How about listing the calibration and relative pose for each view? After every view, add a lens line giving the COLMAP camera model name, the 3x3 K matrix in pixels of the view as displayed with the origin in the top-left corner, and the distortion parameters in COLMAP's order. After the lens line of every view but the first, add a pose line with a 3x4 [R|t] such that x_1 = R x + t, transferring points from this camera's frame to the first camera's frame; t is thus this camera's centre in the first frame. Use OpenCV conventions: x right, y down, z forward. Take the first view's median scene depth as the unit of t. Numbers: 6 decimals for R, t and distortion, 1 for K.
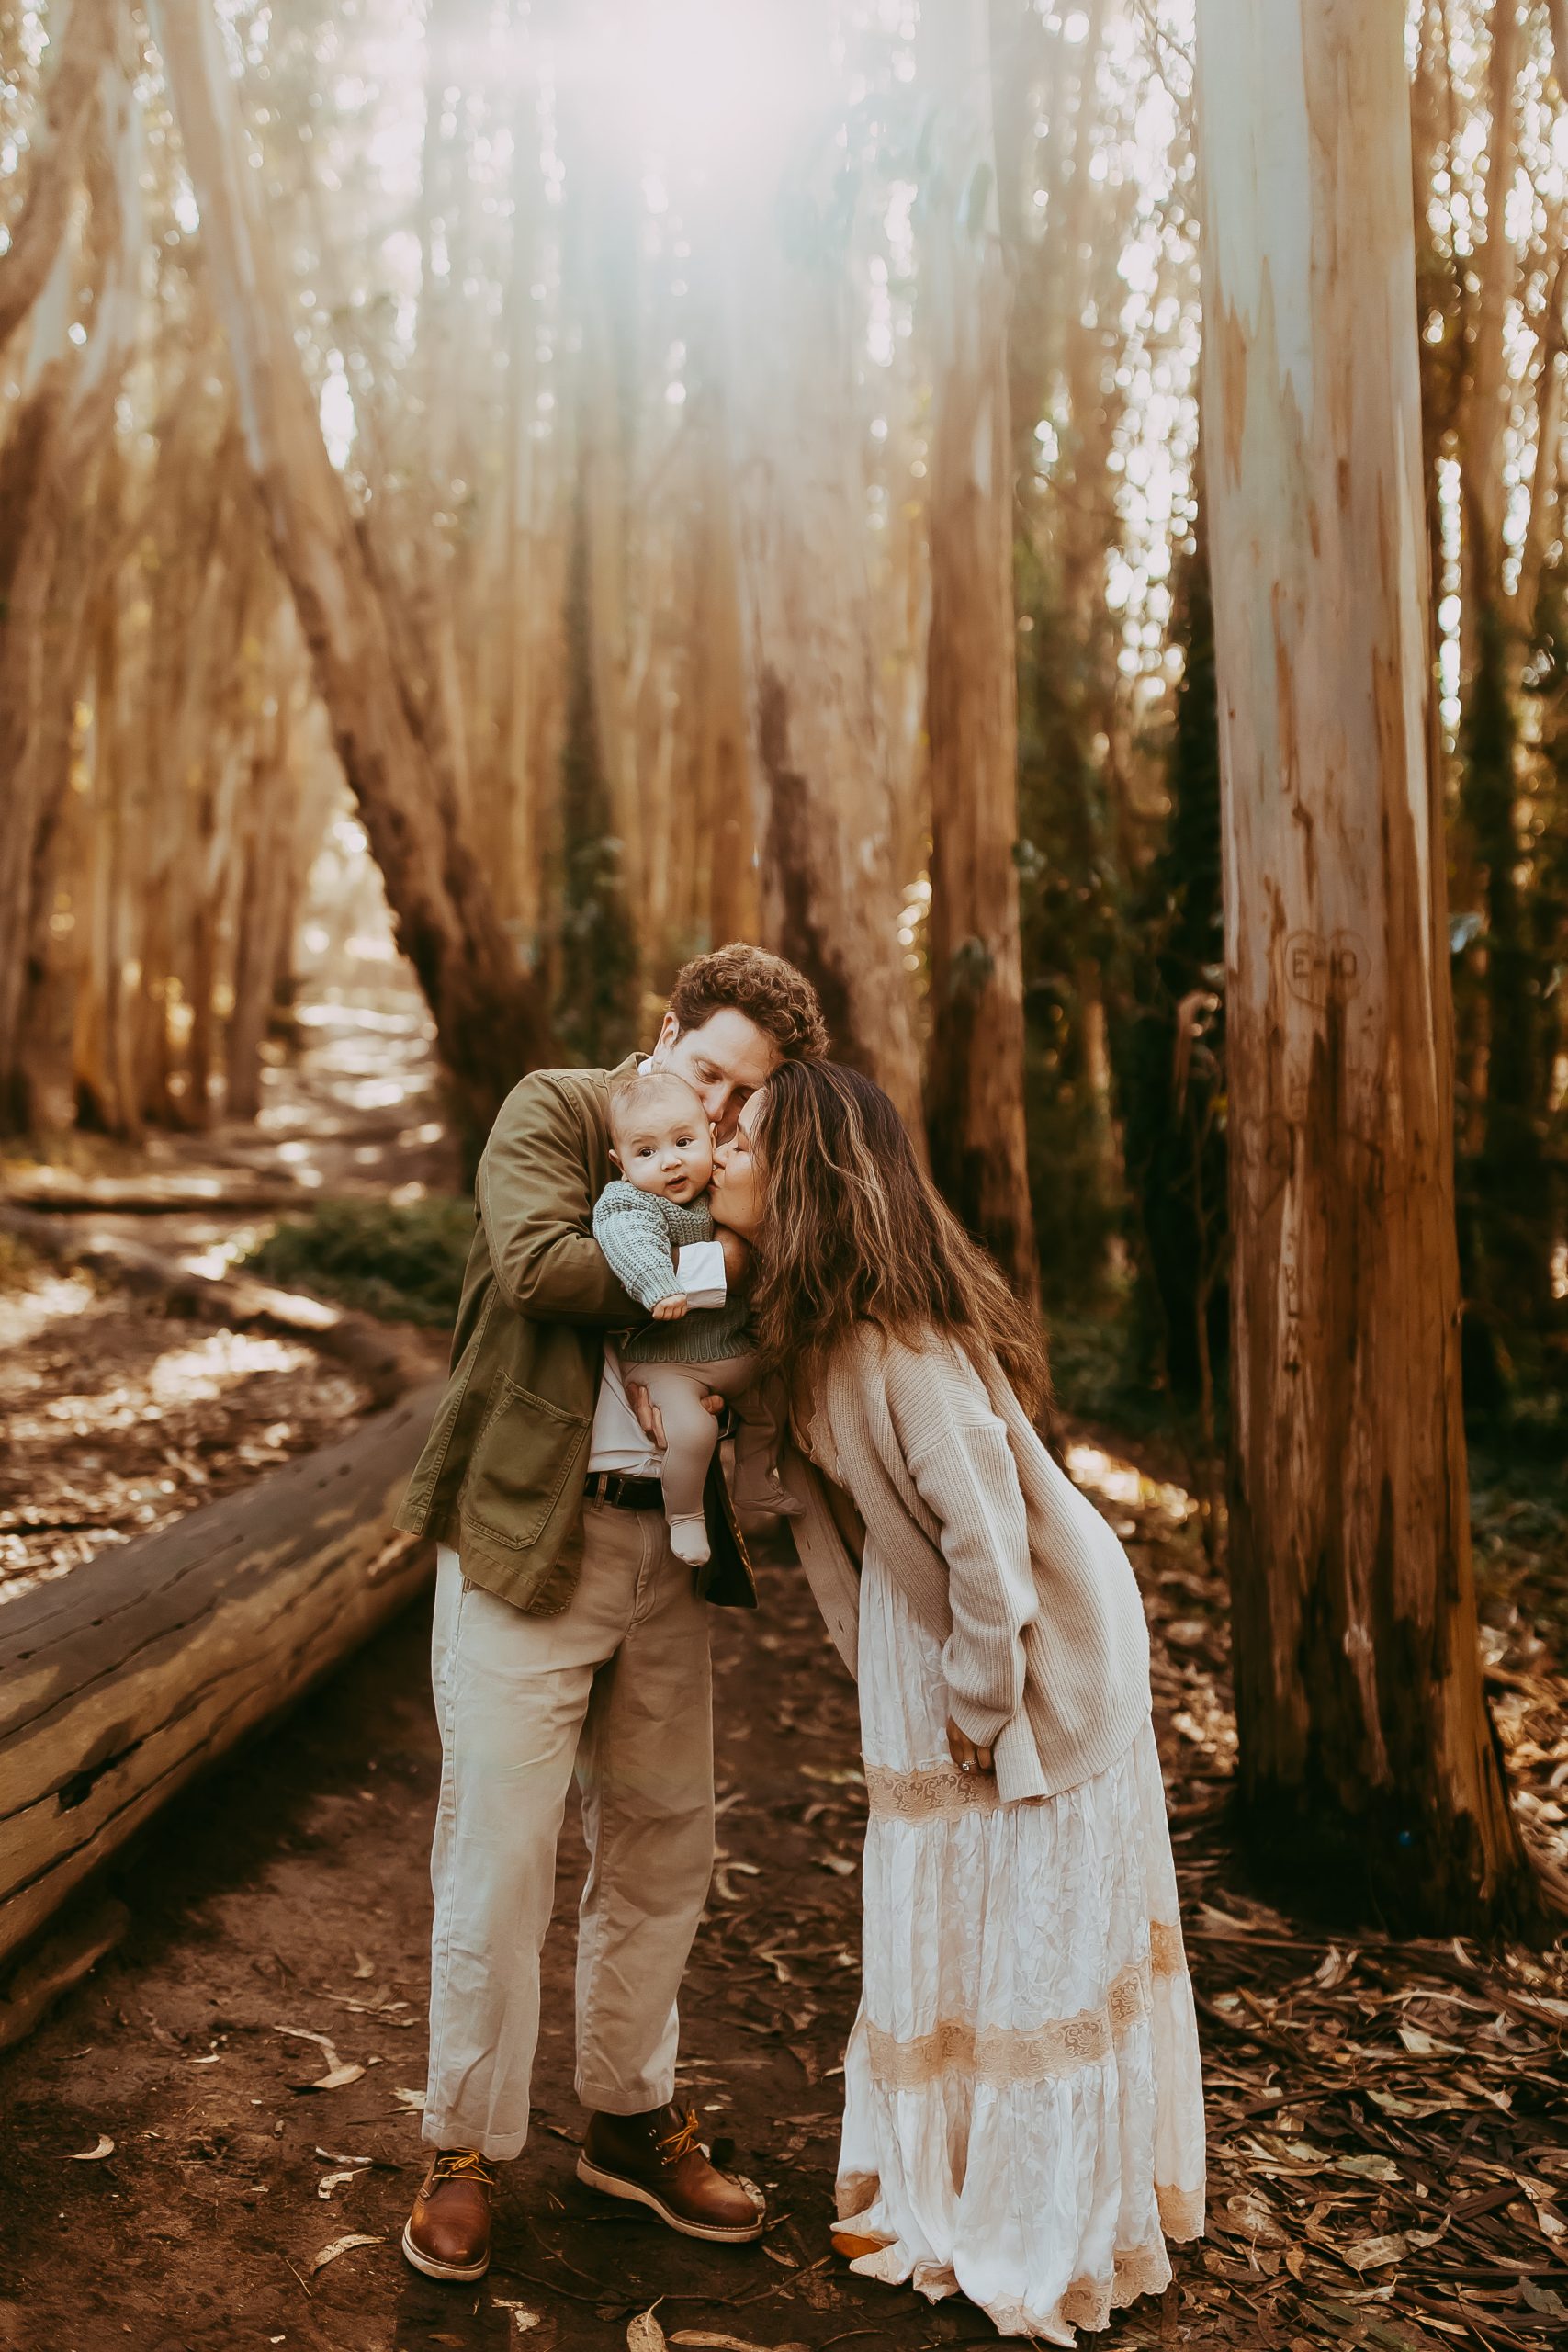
lens RADIAL K [[2269.0, 0, 770.6], [0, 2269.0, 1160.6], [0, 0, 1]] dist [0.007766, 0.000000]
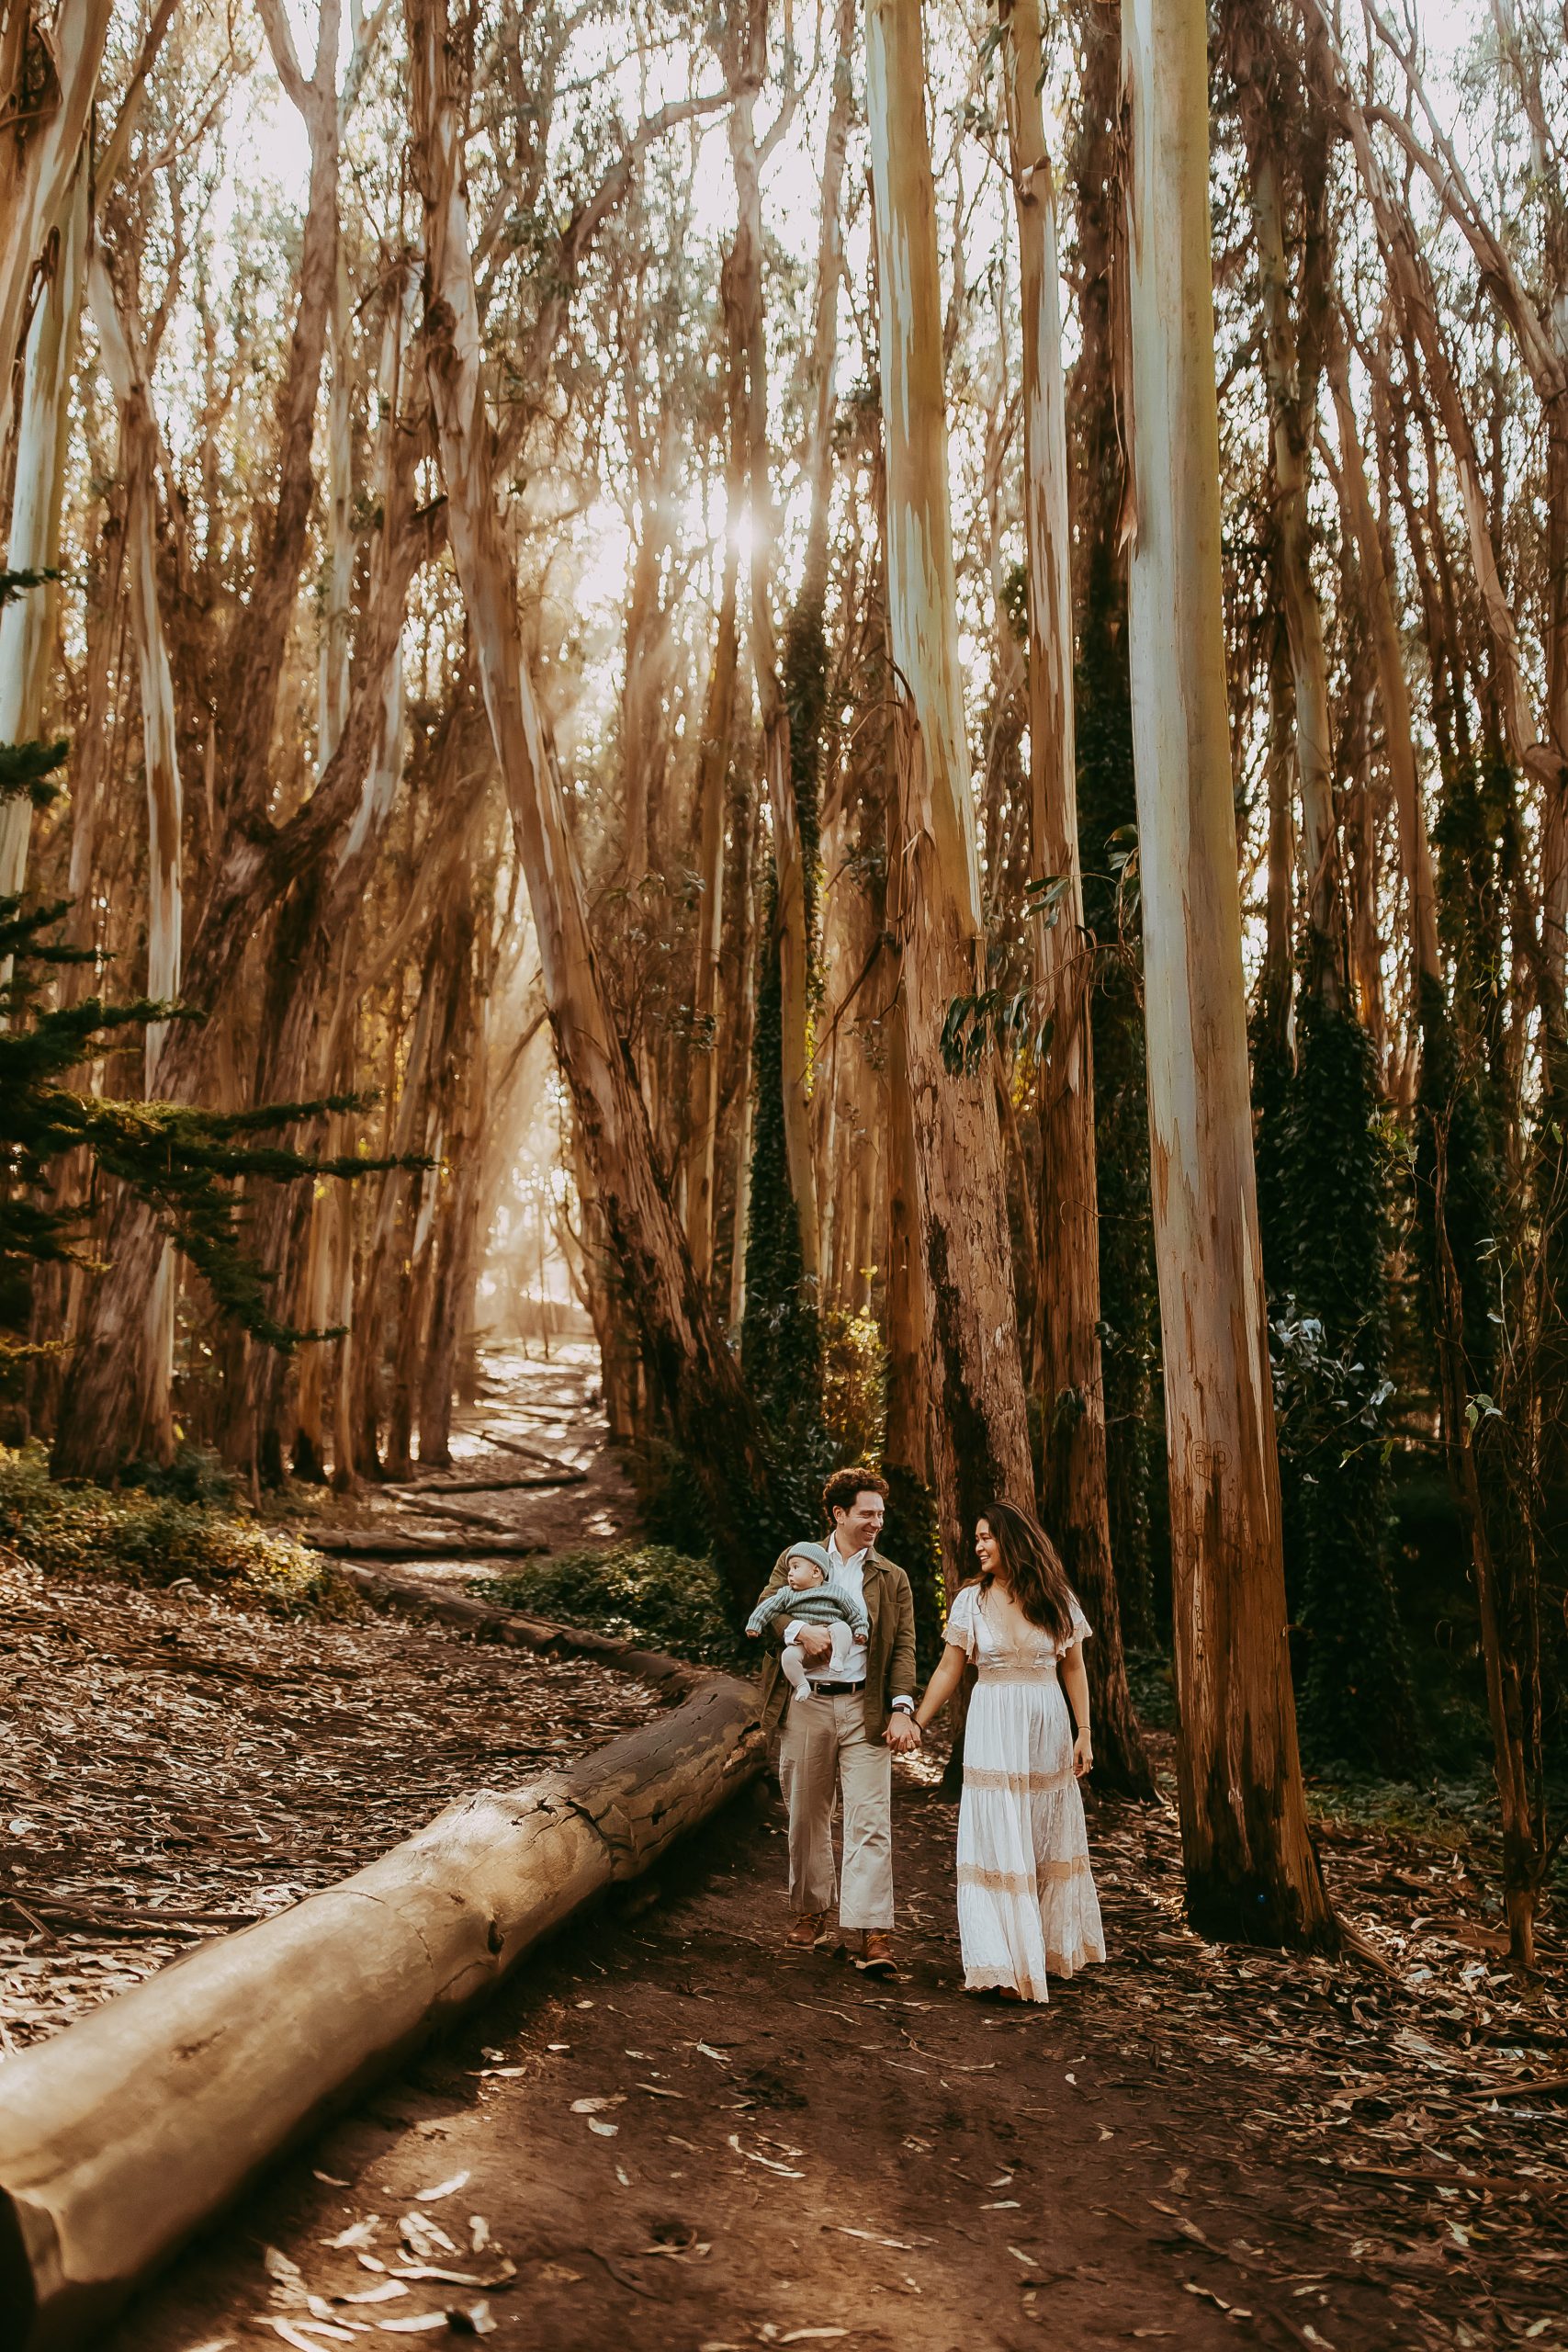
lens RADIAL K [[2269.0, 0, 775.9], [0, 2269.0, 1185.8], [0, 0, 1]] dist [0.007766, 0.000000]
pose [[0.997814, -0.000281, -0.066081, -0.013685], [-0.008906, 0.990297, -0.138682, -0.040393], [0.065479, 0.138967, 0.988130, -1.080985]]
